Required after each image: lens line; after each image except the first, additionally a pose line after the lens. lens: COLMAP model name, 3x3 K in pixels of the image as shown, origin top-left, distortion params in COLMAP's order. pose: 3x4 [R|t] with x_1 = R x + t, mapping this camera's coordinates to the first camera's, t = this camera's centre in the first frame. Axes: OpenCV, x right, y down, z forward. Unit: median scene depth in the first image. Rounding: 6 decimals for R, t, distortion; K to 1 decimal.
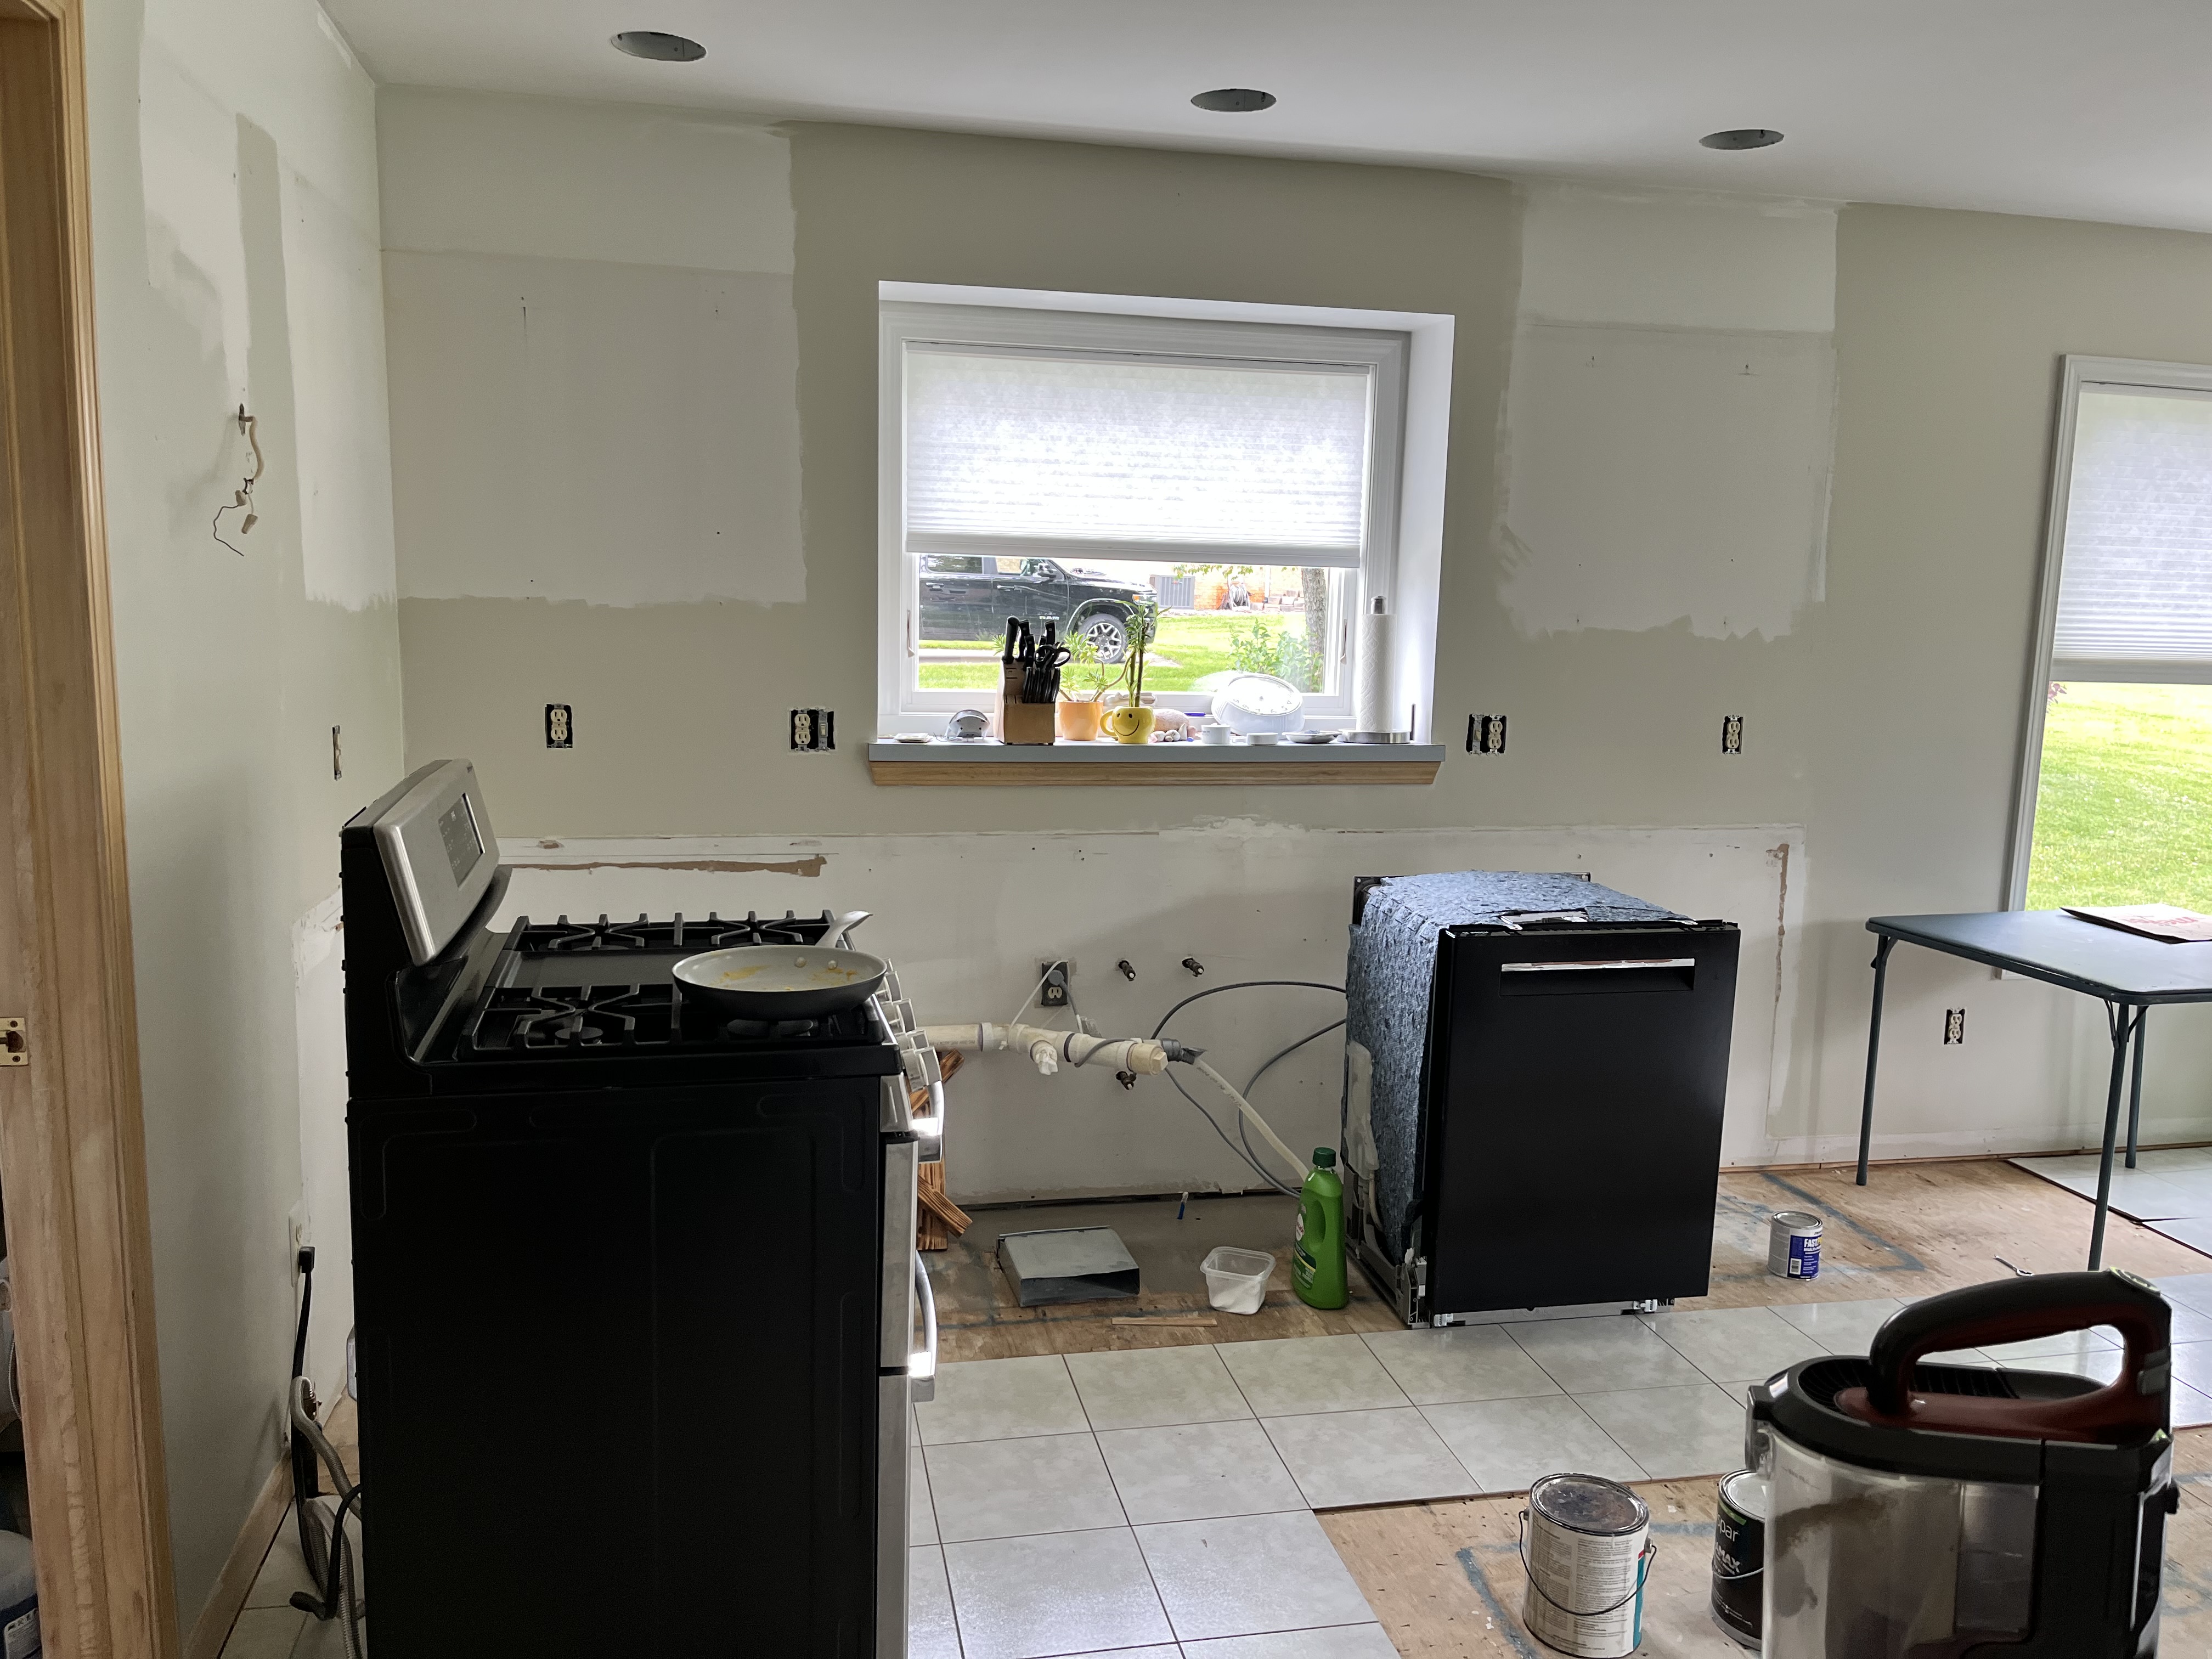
lens RADIAL K [[1678.9, 0, 1100.9], [0, 1678.9, 834.7], [0, 0, 1]] dist [0.068625, -0.091272]
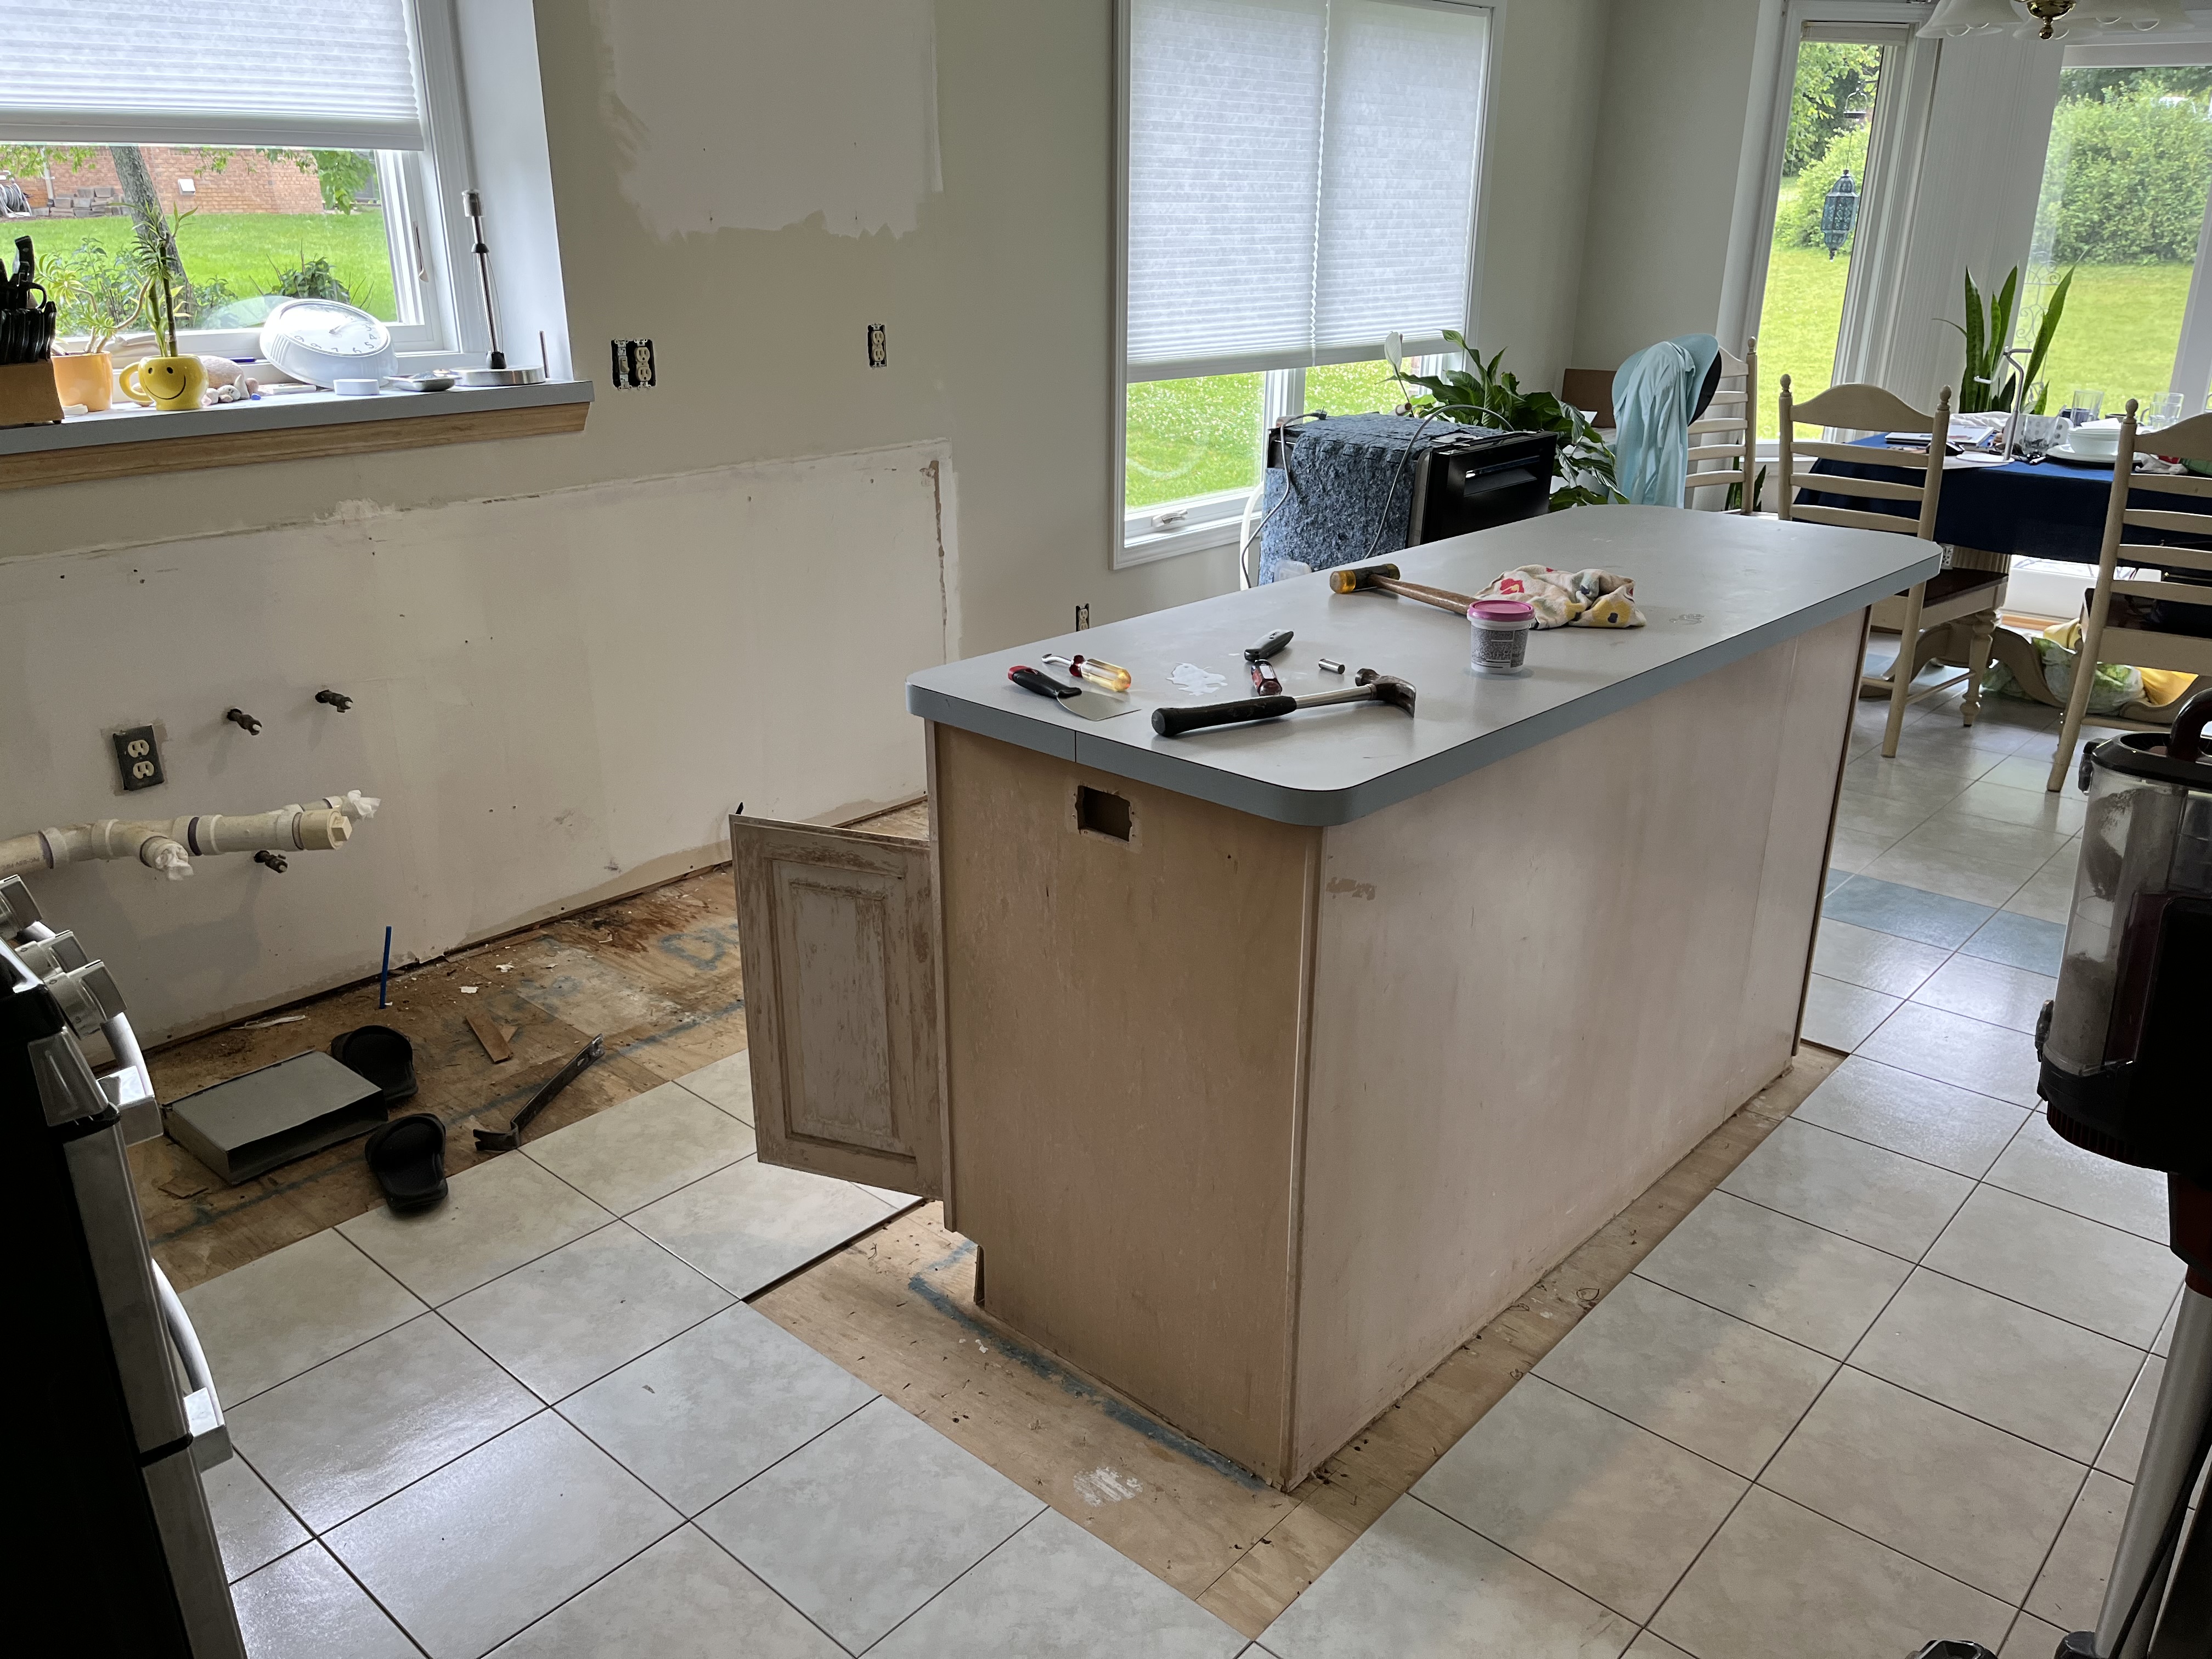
lens RADIAL K [[1678.9, 0, 1104.2], [0, 1678.9, 832.2], [0, 0, 1]] dist [0.068625, -0.091272]
pose [[0.803098, -0.225085, 0.551697, -0.102810], [0.098697, 0.963366, 0.249368, -0.022047], [-0.587616, -0.145816, 0.795893, 0.157116]]
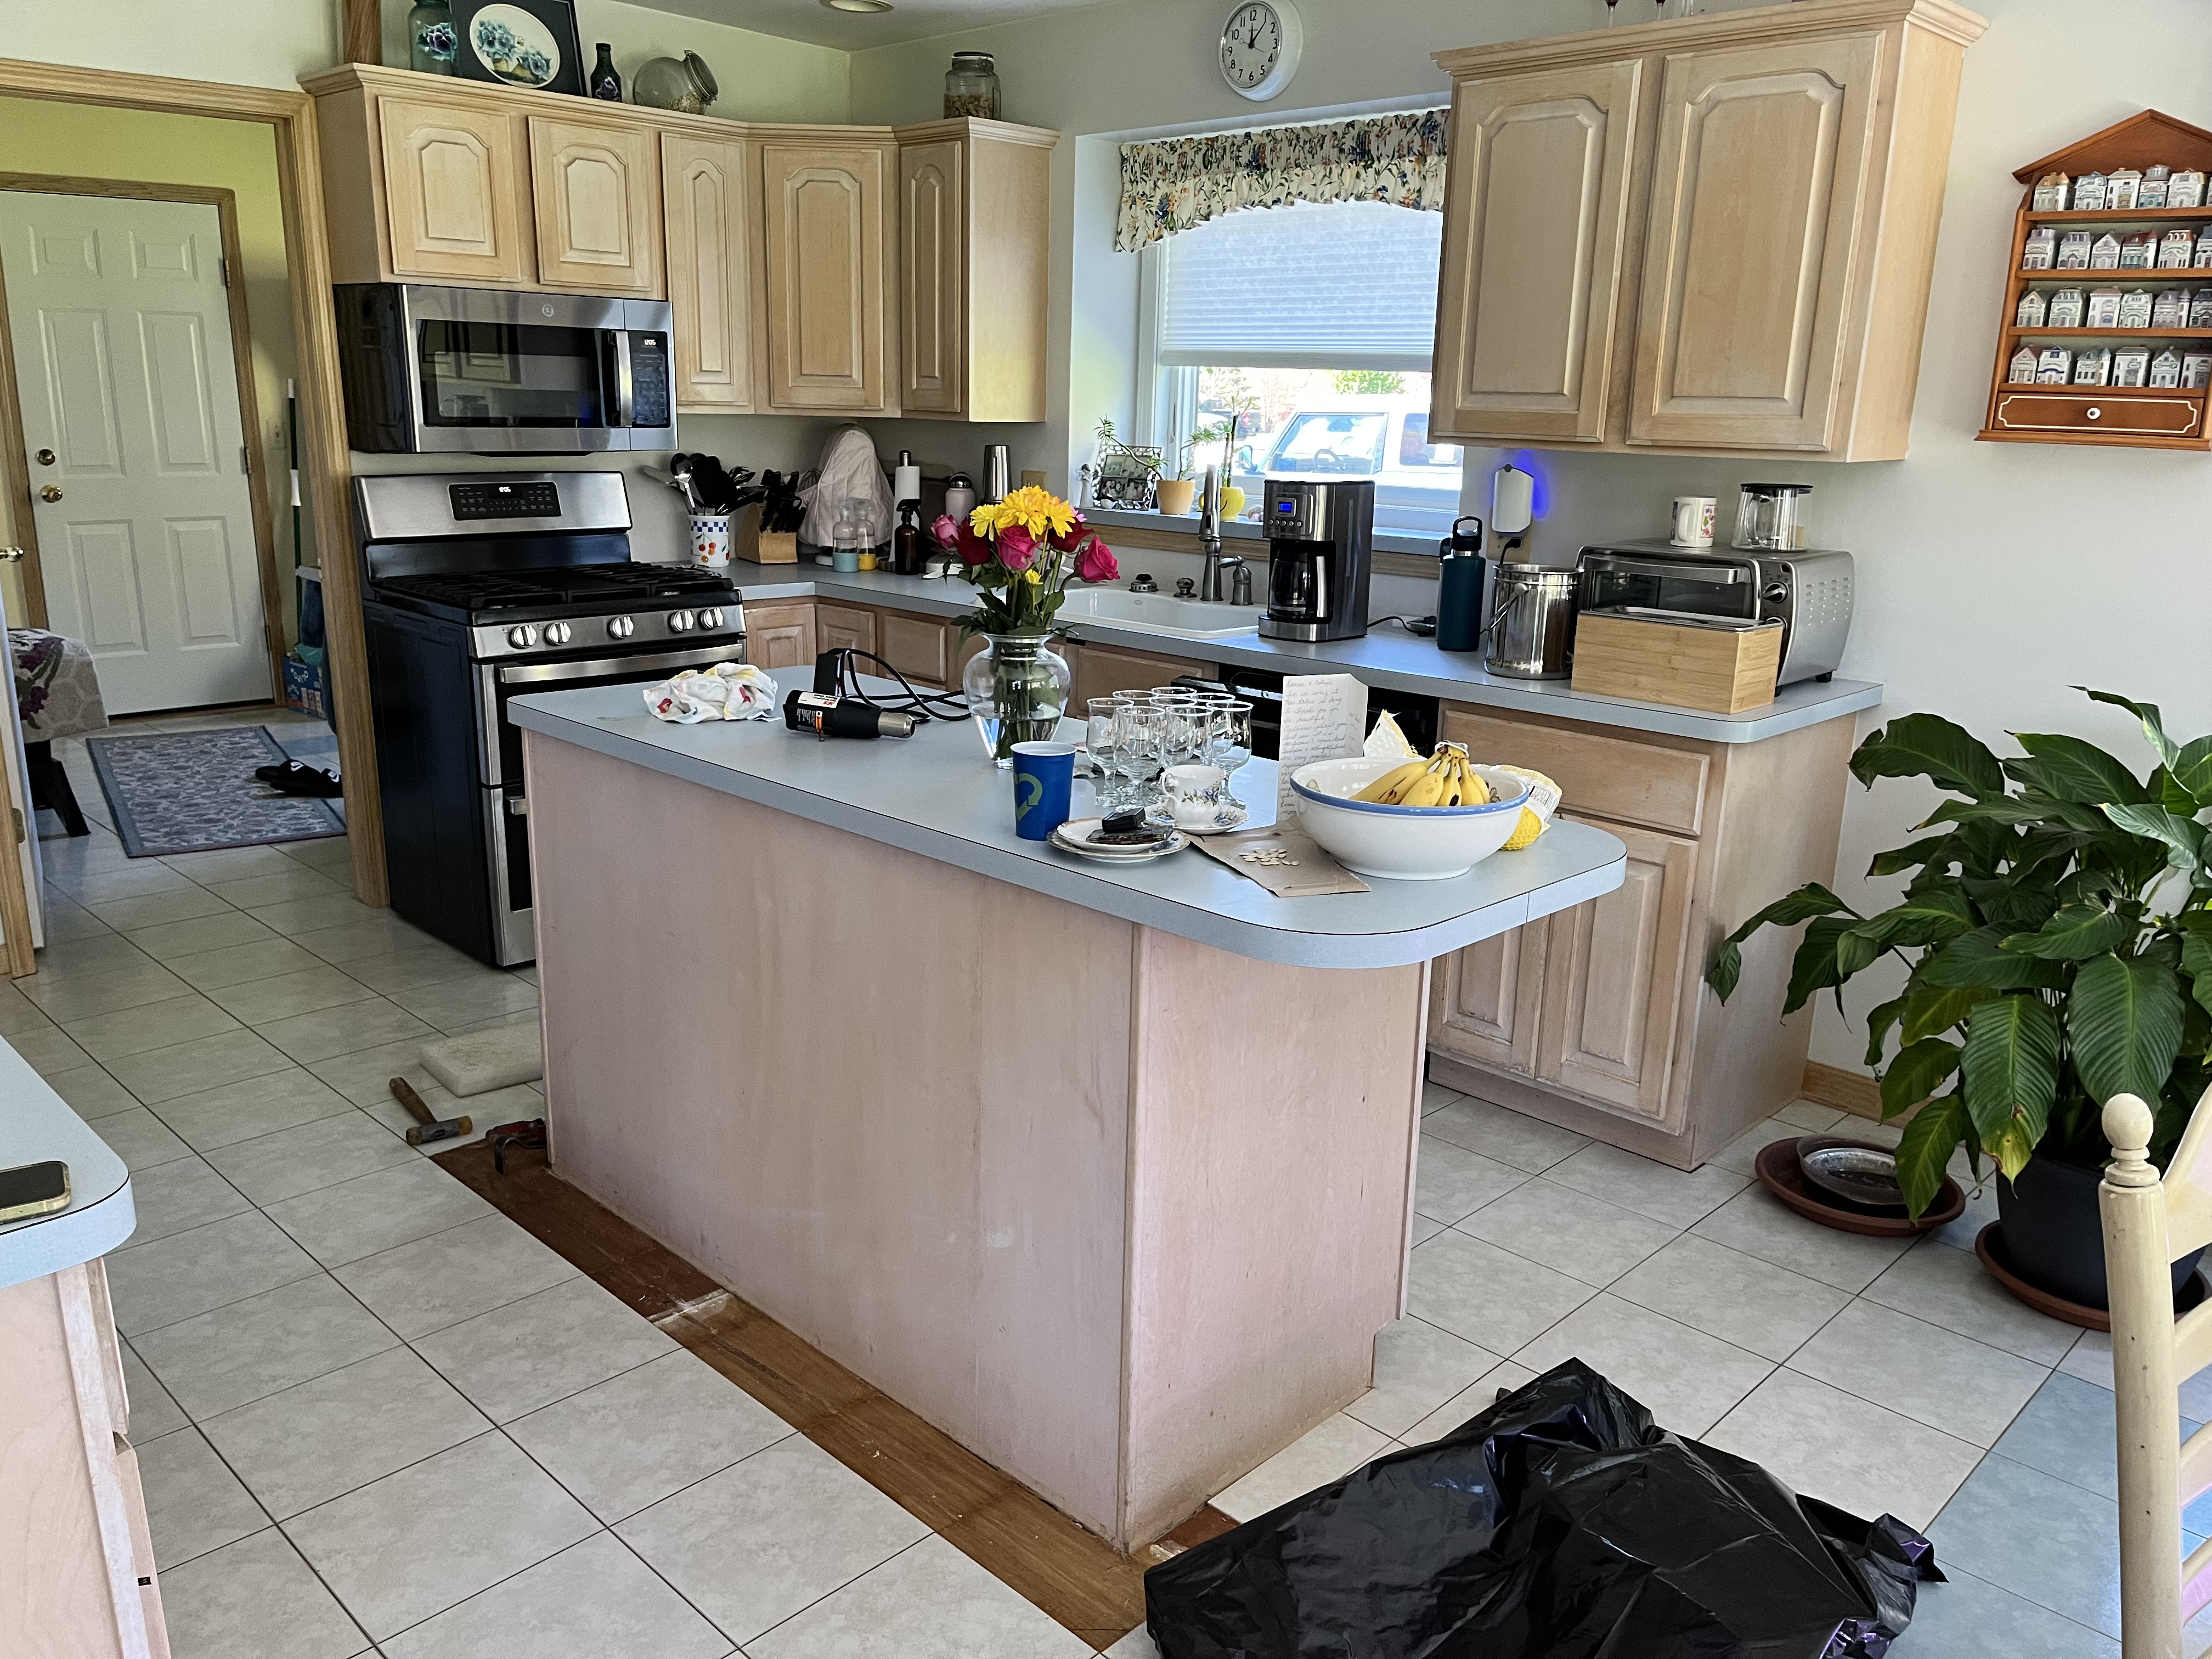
lens RADIAL K [[1678.9, 0, 1102.2], [0, 1678.9, 838.0], [0, 0, 1]] dist [0.068625, -0.091272]
pose [[0.556779, 0.203581, -0.805327, 0.921225], [-0.133533, 0.978829, 0.155121, -0.009039], [0.819857, 0.021170, 0.572177, 0.267639]]
